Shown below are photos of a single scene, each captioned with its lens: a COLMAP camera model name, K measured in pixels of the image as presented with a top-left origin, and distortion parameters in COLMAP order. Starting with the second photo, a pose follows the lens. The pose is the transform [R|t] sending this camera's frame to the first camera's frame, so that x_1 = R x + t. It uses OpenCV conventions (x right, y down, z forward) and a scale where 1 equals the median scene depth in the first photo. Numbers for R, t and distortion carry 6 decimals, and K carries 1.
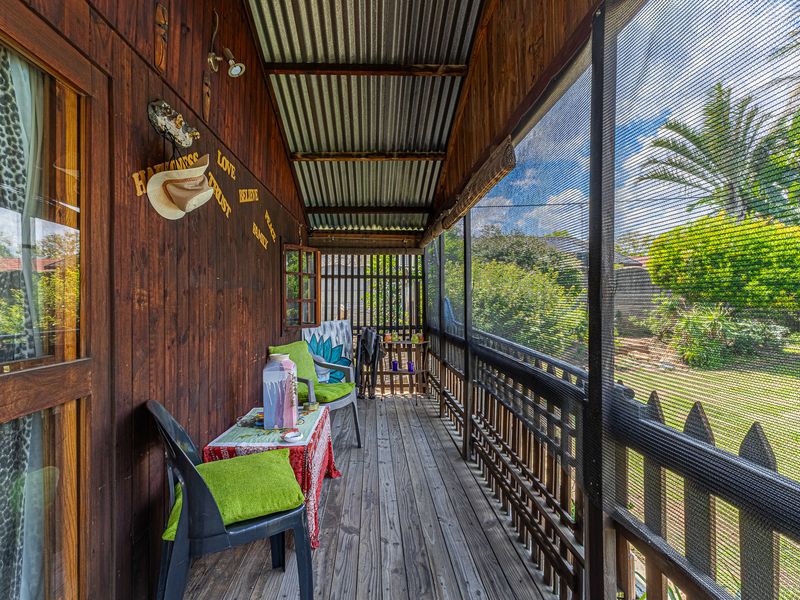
lens RADIAL K [[408.7, 0, 399.7], [0, 408.7, 304.0], [0, 0, 1]] dist [0.002397, -0.000383]
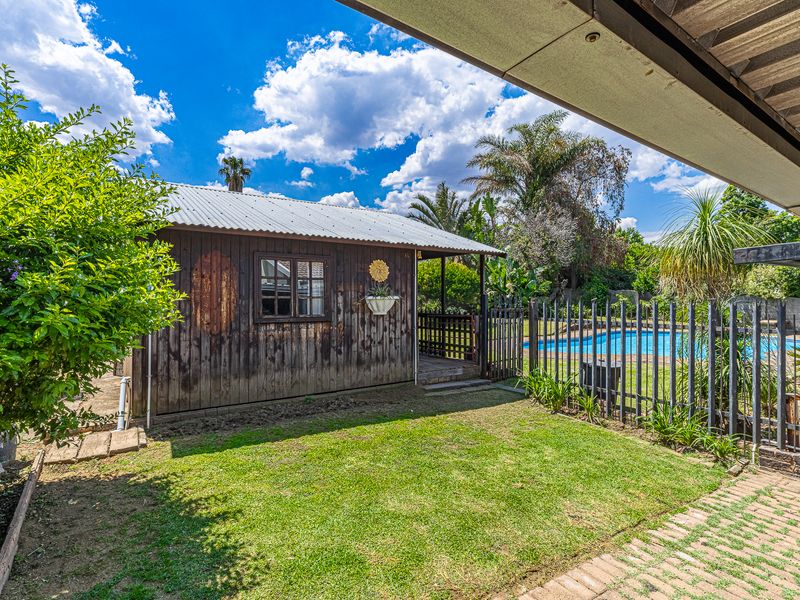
lens RADIAL K [[408.7, 0, 399.7], [0, 408.7, 304.0], [0, 0, 1]] dist [0.002397, -0.000383]
pose [[0.861045, 0.006643, 0.508486, -0.303257], [-0.007019, 0.999975, -0.001178, 0.016380], [-0.508481, -0.002555, 0.861069, -0.461716]]
